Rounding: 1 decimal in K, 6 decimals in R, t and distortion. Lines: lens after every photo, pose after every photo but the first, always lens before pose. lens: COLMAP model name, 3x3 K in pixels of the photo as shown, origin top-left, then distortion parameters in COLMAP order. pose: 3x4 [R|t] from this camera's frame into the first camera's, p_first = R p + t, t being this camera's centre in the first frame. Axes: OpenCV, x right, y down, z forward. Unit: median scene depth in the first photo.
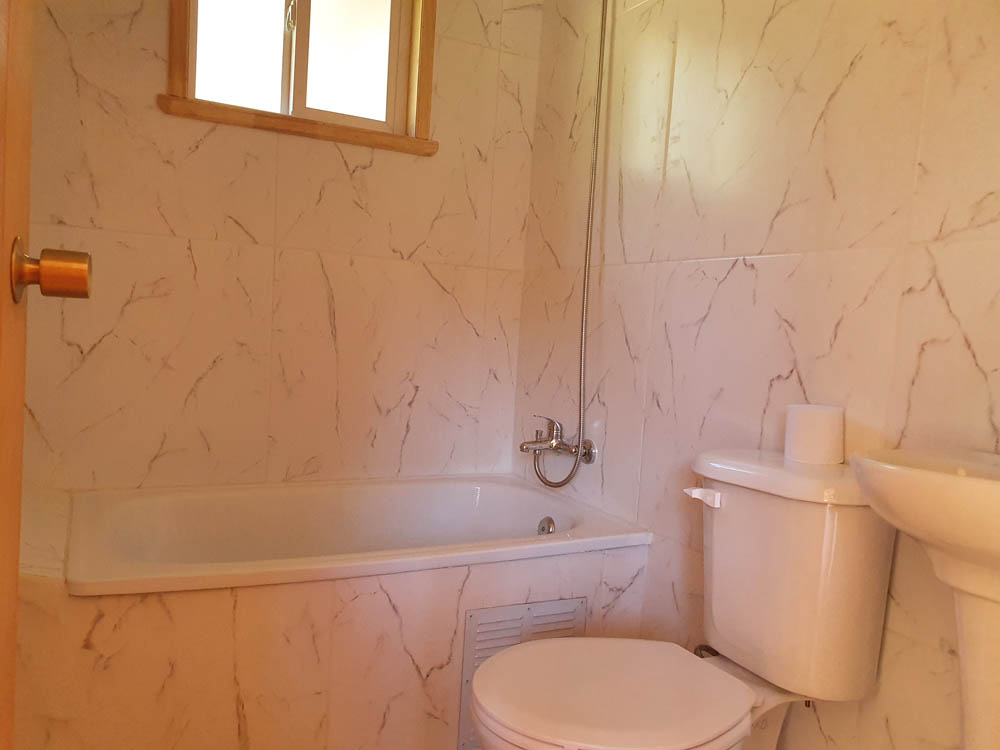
lens RADIAL K [[779.1, 0, 495.1], [0, 779.1, 375.3], [0, 0, 1]] dist [0.013547, 0.001223]
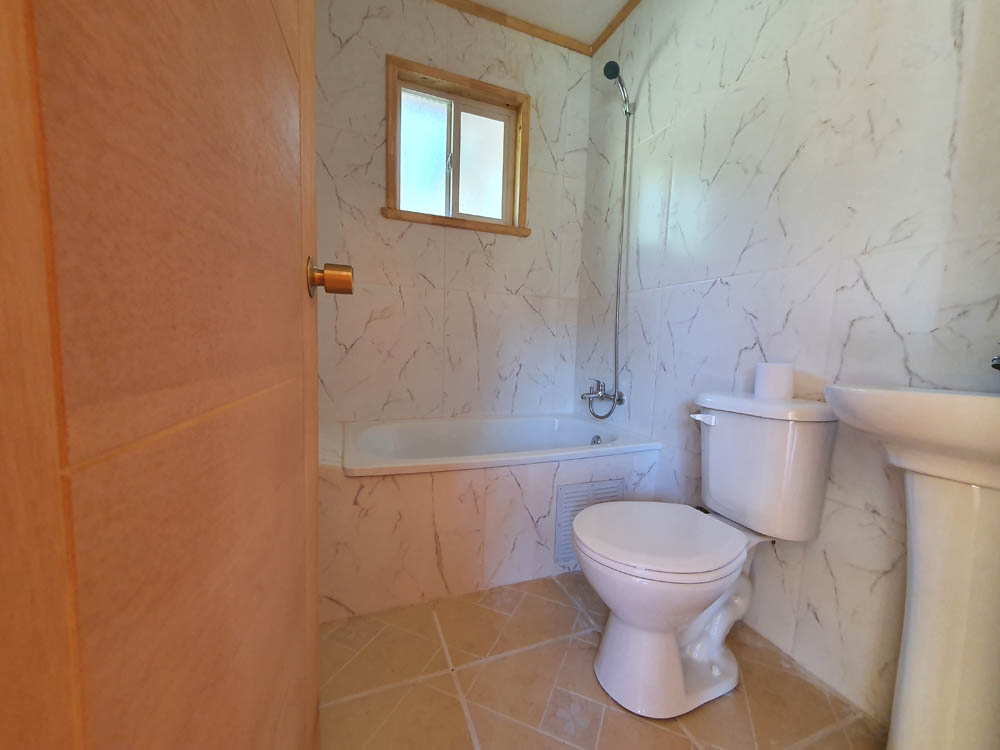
lens RADIAL K [[395.1, 0, 509.9], [0, 395.1, 379.1], [0, 0, 1]] dist [0.001231, 0.000175]
pose [[0.995766, -0.019446, -0.089845, -0.061294], [0.021809, 0.999440, 0.025394, 0.033671], [0.089301, -0.027246, 0.995632, 0.101610]]
